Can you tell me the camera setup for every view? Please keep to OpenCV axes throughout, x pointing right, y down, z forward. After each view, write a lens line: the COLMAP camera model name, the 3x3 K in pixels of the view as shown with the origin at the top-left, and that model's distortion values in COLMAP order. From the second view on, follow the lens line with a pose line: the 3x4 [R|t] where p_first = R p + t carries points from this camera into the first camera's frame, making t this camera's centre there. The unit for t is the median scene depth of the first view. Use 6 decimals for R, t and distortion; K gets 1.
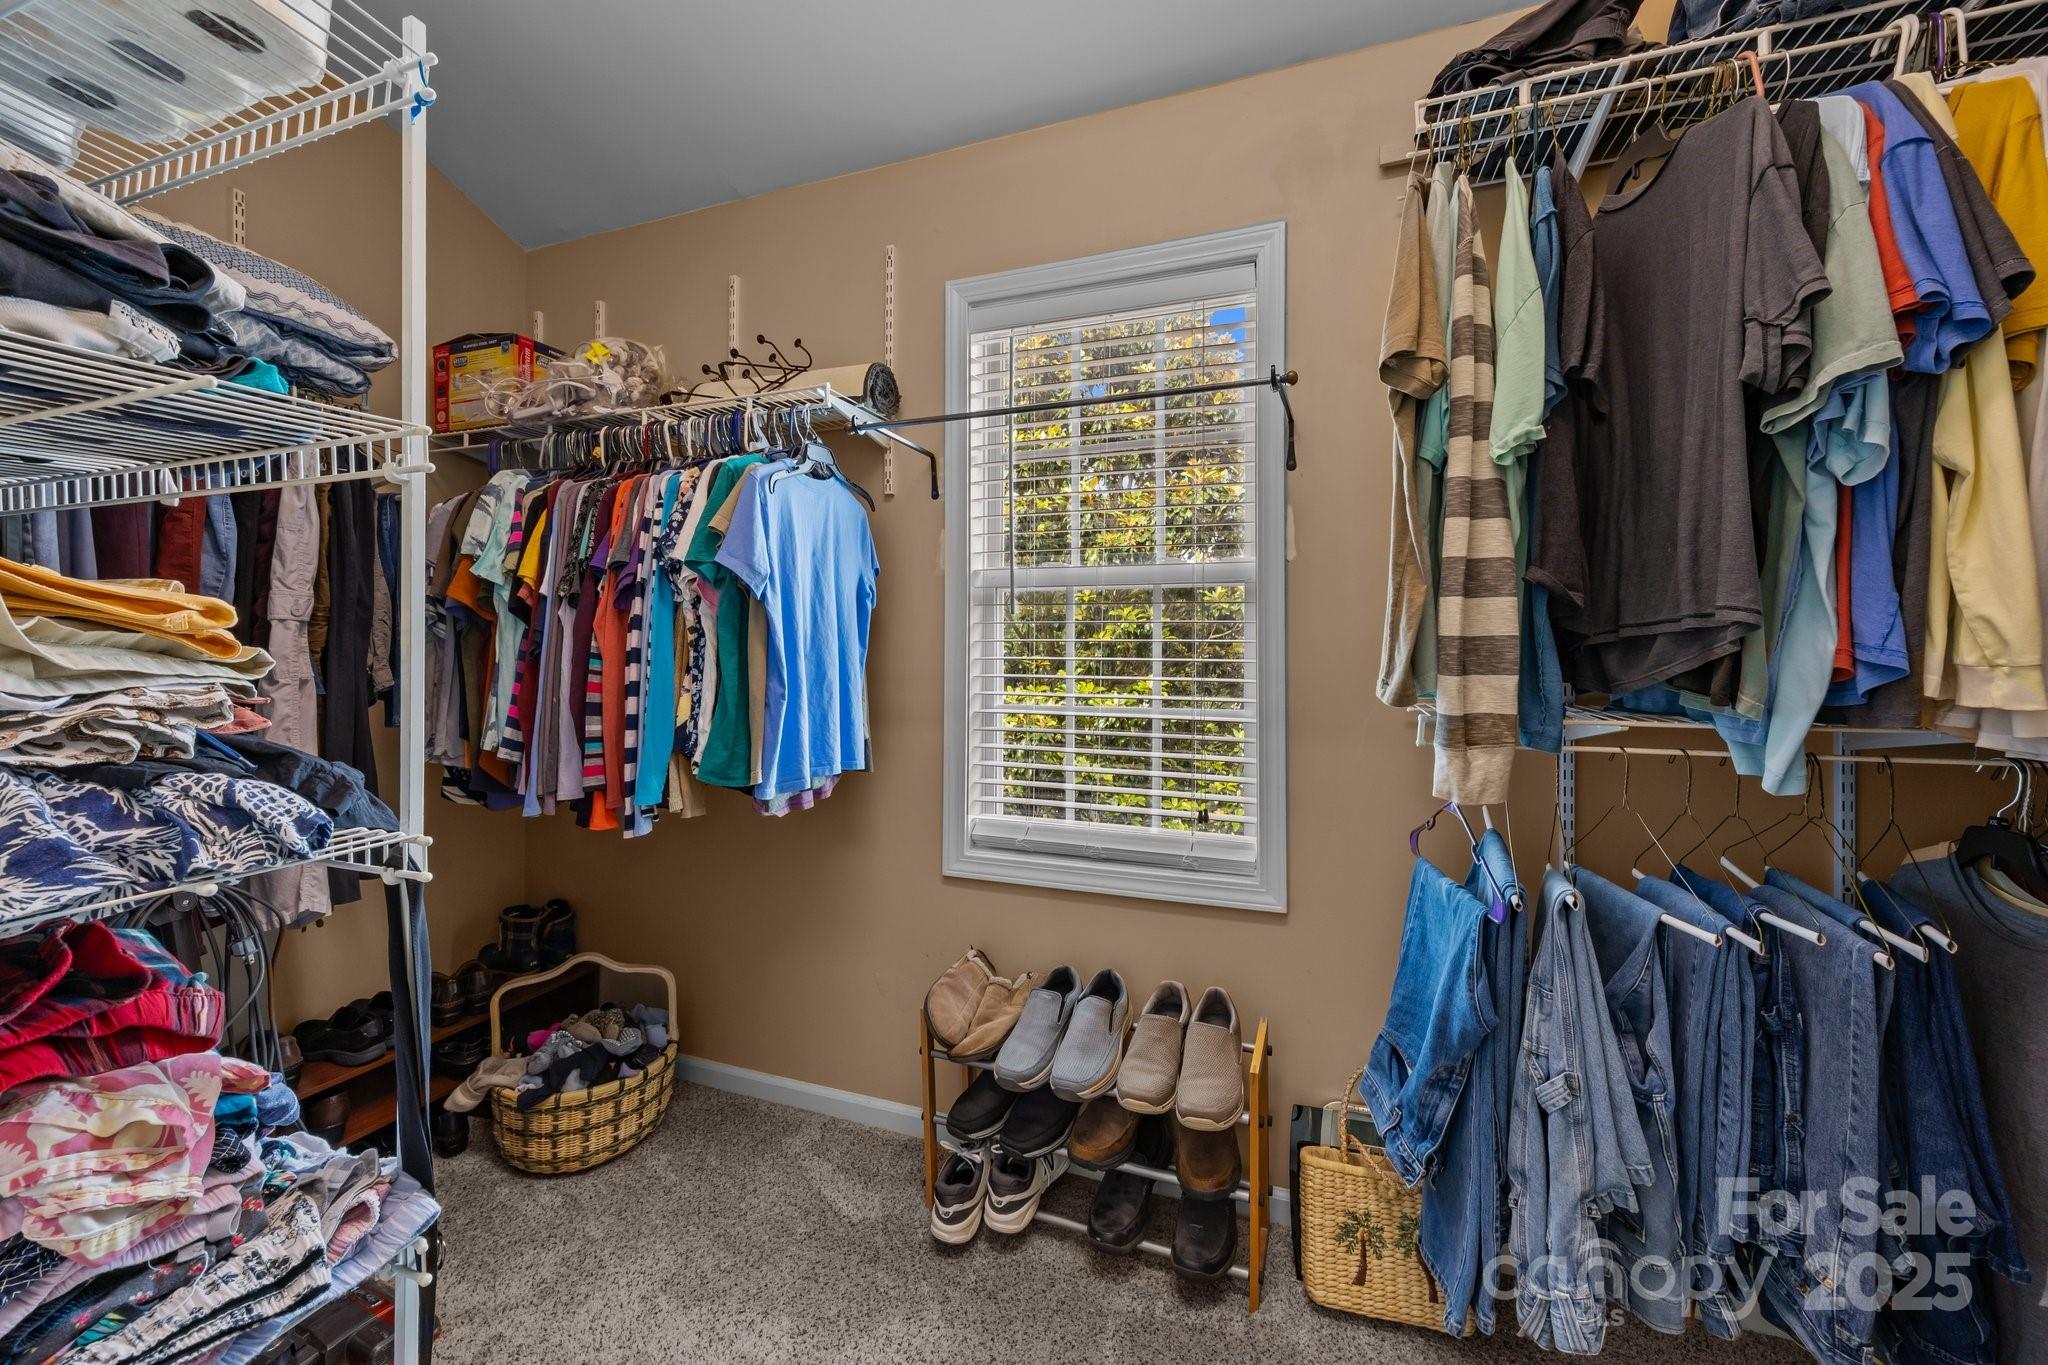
lens RADIAL K [[779.9, 0, 1031.8], [0, 779.9, 646.0], [0, 0, 1]] dist [-0.002825, -0.000003]
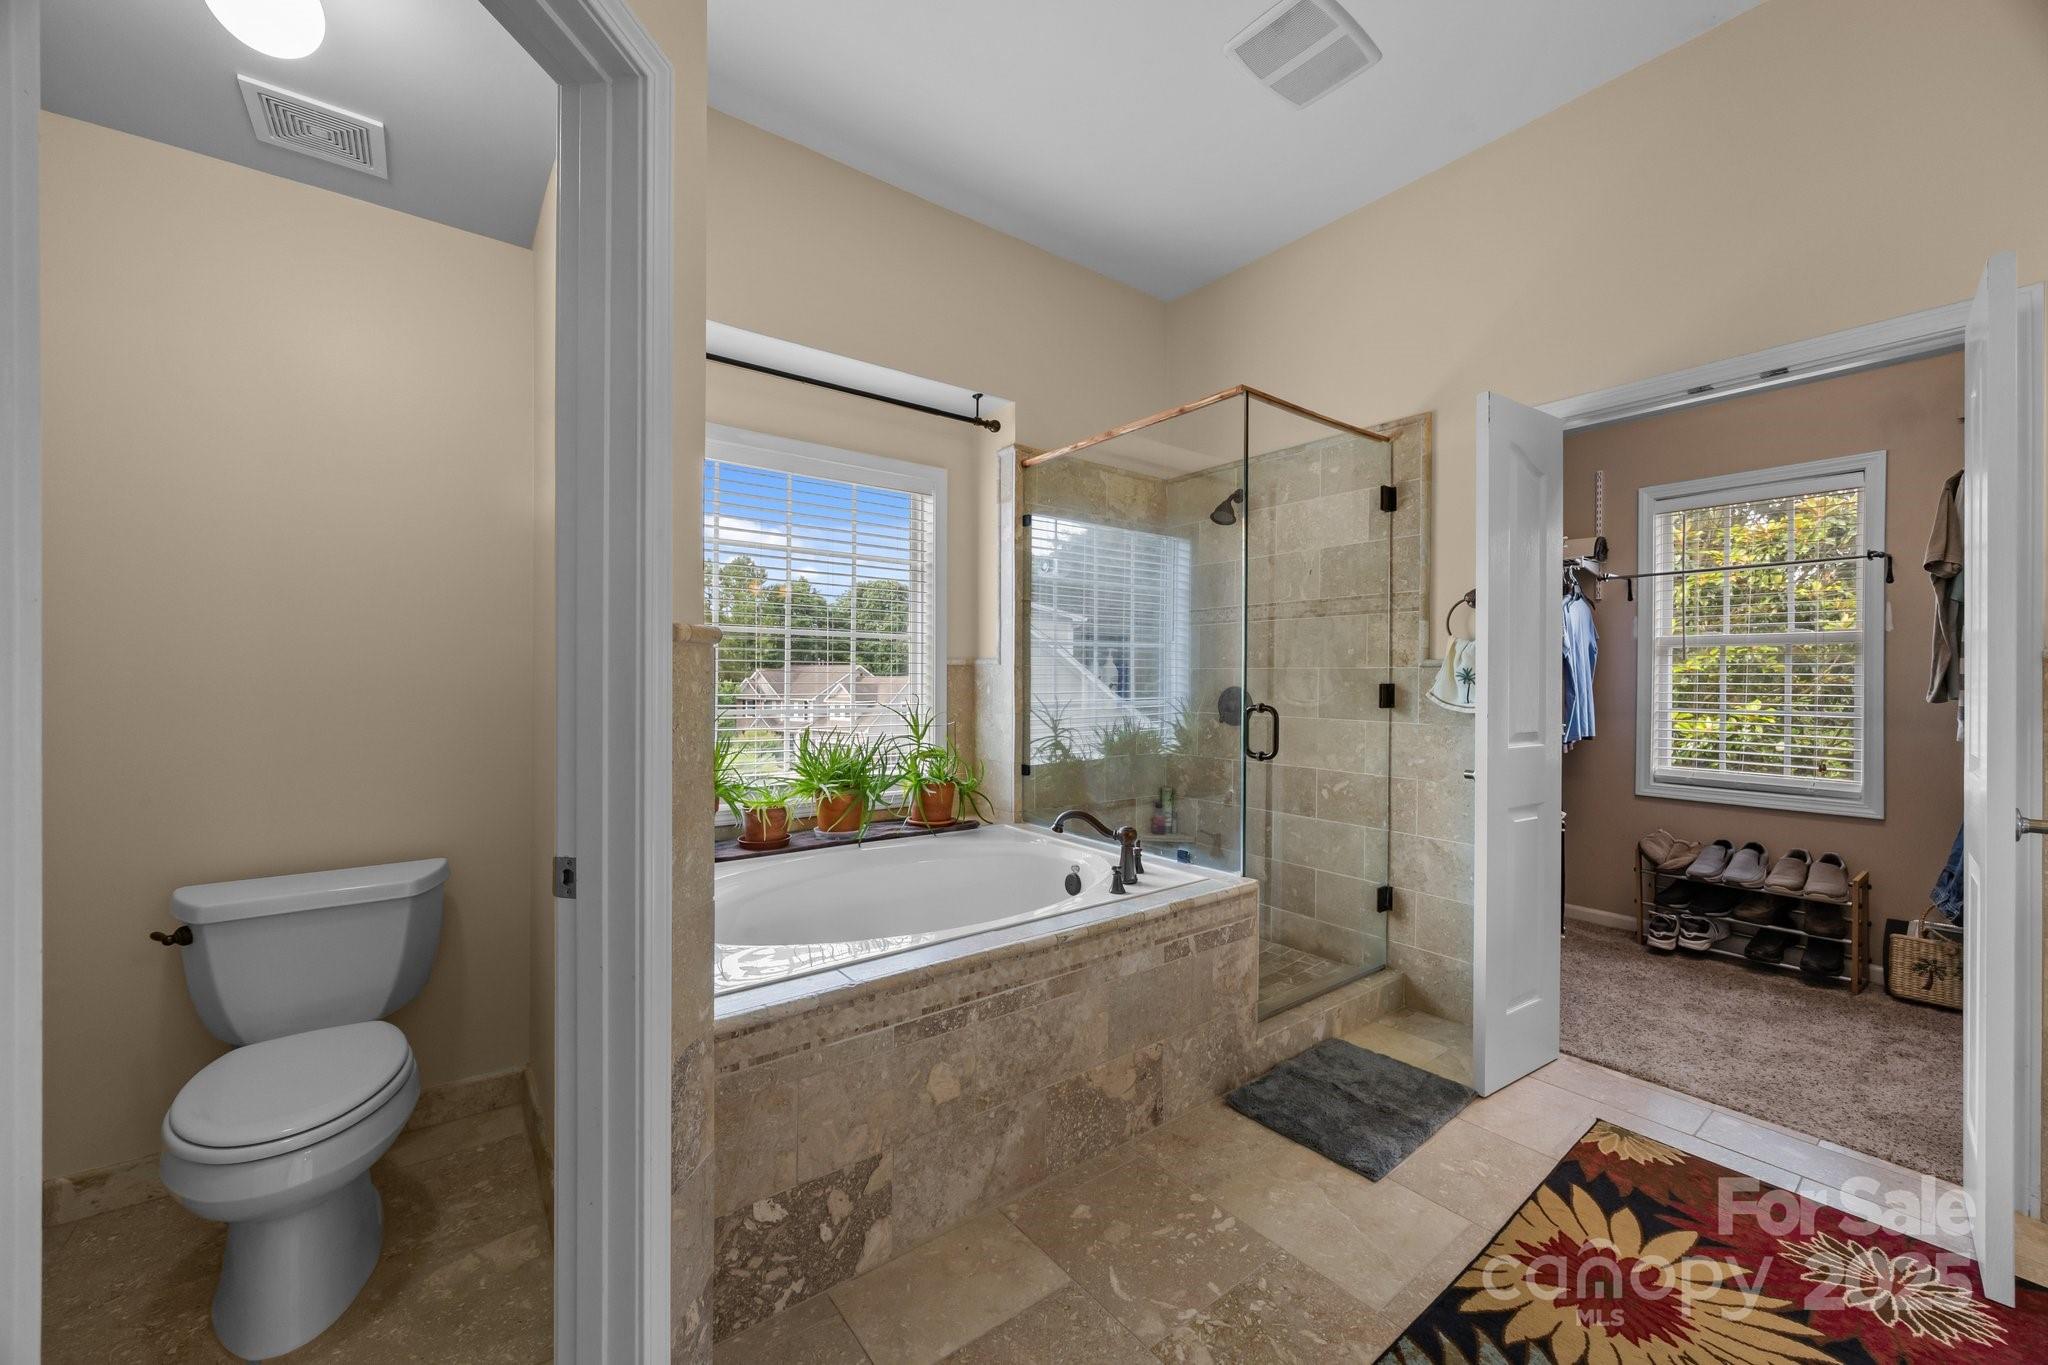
lens RADIAL K [[779.9, 0, 1020.6], [0, 779.9, 683.1], [0, 0, 1]] dist [-0.002825, -0.000003]
pose [[0.835104, 0.002809, -0.550085, -0.554064], [0.005328, 0.999899, 0.013195, -0.030771], [0.550066, -0.013950, 0.835005, -2.475664]]
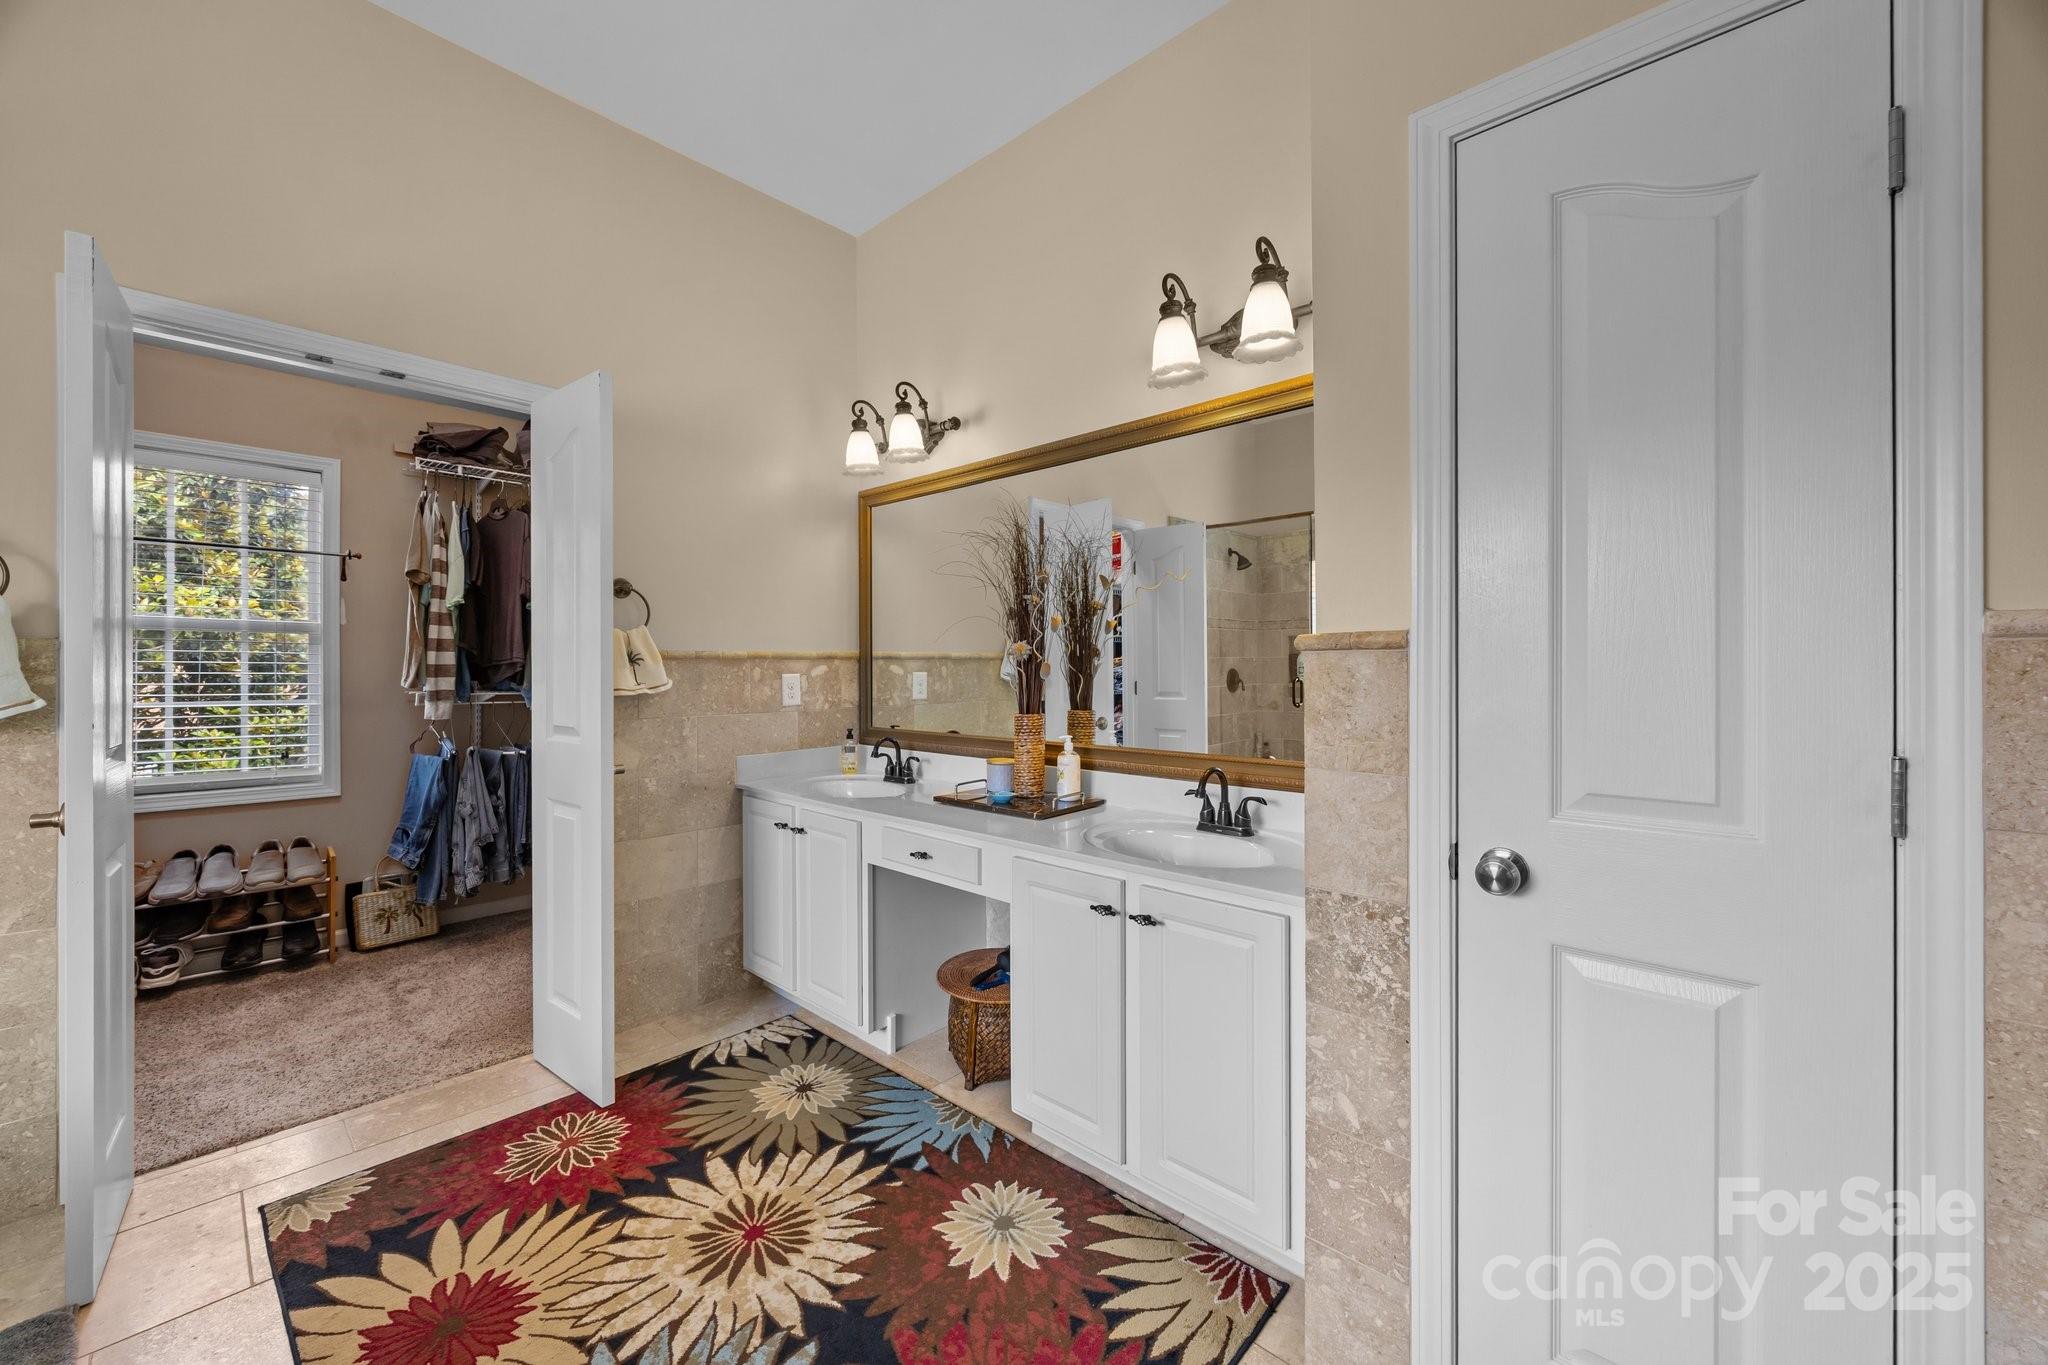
lens RADIAL K [[779.9, 0, 1015.1], [0, 779.9, 672.8], [0, 0, 1]] dist [-0.002825, -0.000003]
pose [[0.398385, -0.005016, 0.917204, -1.235929], [-0.012060, 0.999870, 0.010706, -0.037605], [-0.917139, -0.015326, 0.398273, -2.116121]]
